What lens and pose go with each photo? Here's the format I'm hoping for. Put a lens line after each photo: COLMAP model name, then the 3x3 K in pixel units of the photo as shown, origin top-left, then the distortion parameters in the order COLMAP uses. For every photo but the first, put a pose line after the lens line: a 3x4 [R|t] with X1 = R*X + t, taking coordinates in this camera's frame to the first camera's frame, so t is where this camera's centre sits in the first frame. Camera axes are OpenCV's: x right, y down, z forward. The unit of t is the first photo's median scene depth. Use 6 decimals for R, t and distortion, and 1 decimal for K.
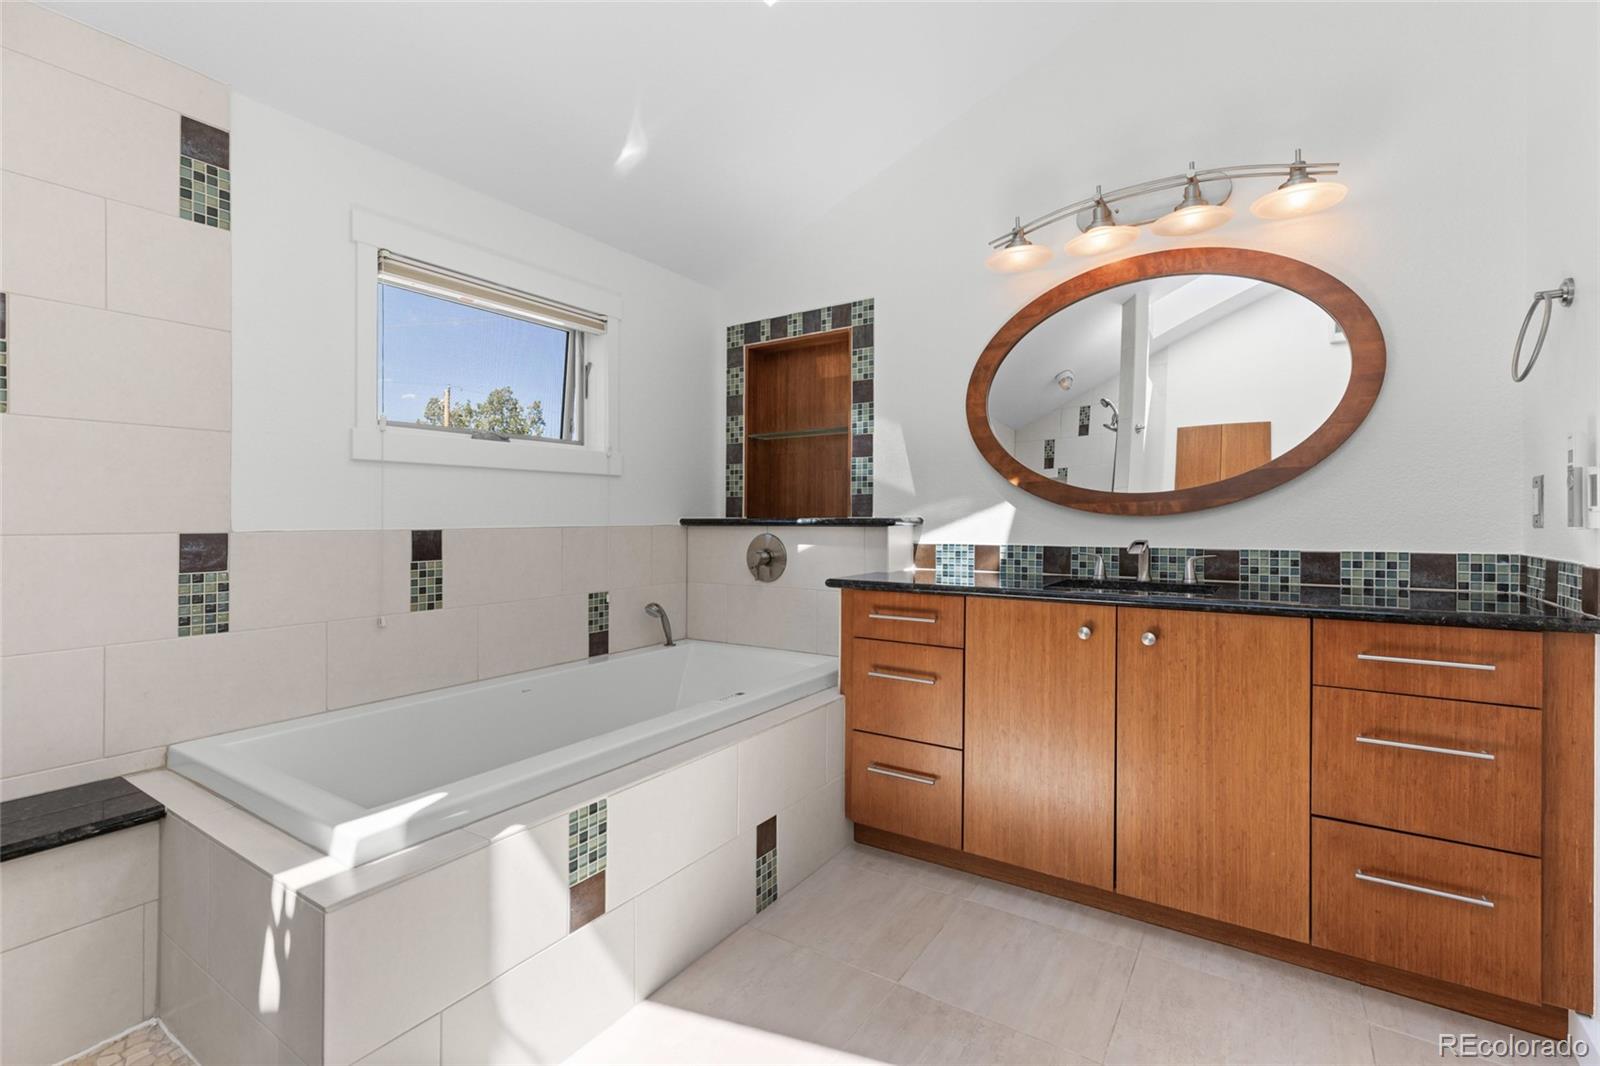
lens RADIAL K [[725.2, 0, 795.2], [0, 725.2, 522.2], [0, 0, 1]] dist [0.004728, -0.000731]
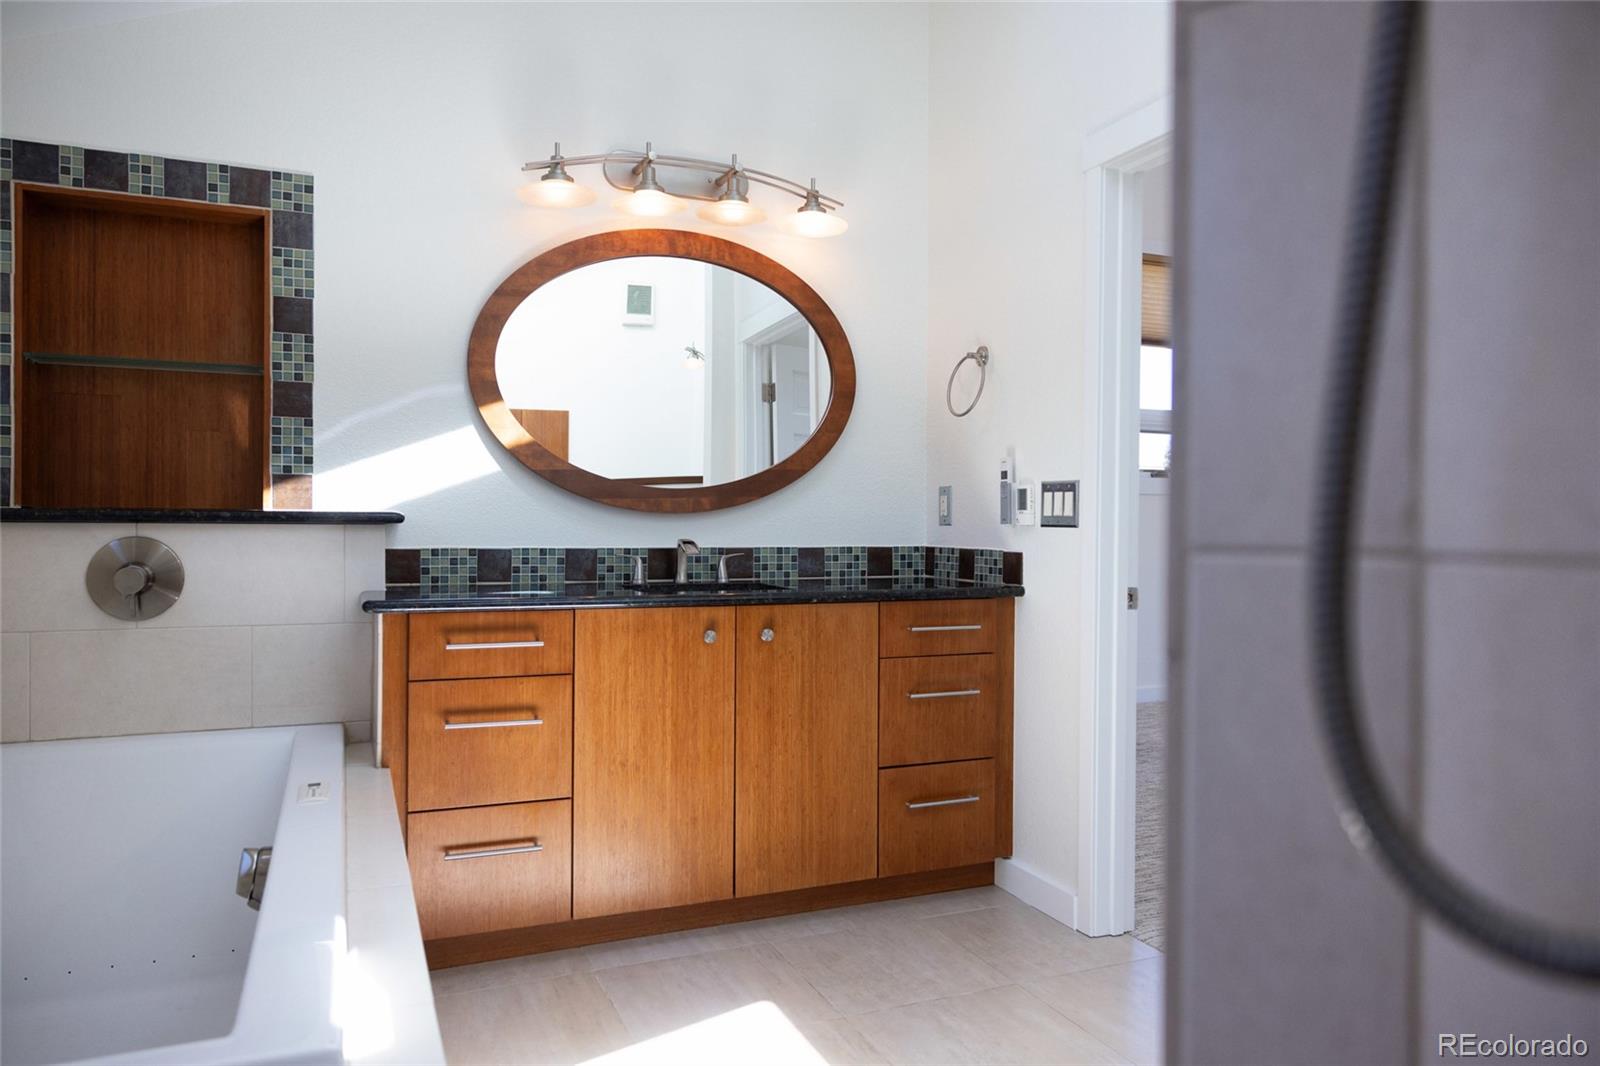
lens RADIAL K [[1102.2, 0, 805.0], [0, 1102.2, 537.8], [0, 0, 1]] dist [0.002327, 0.003684]
pose [[0.527383, -0.007609, 0.849594, -0.670236], [-0.003643, 0.999930, 0.011216, 0.006858], [-0.849620, -0.009010, 0.527318, 0.124324]]
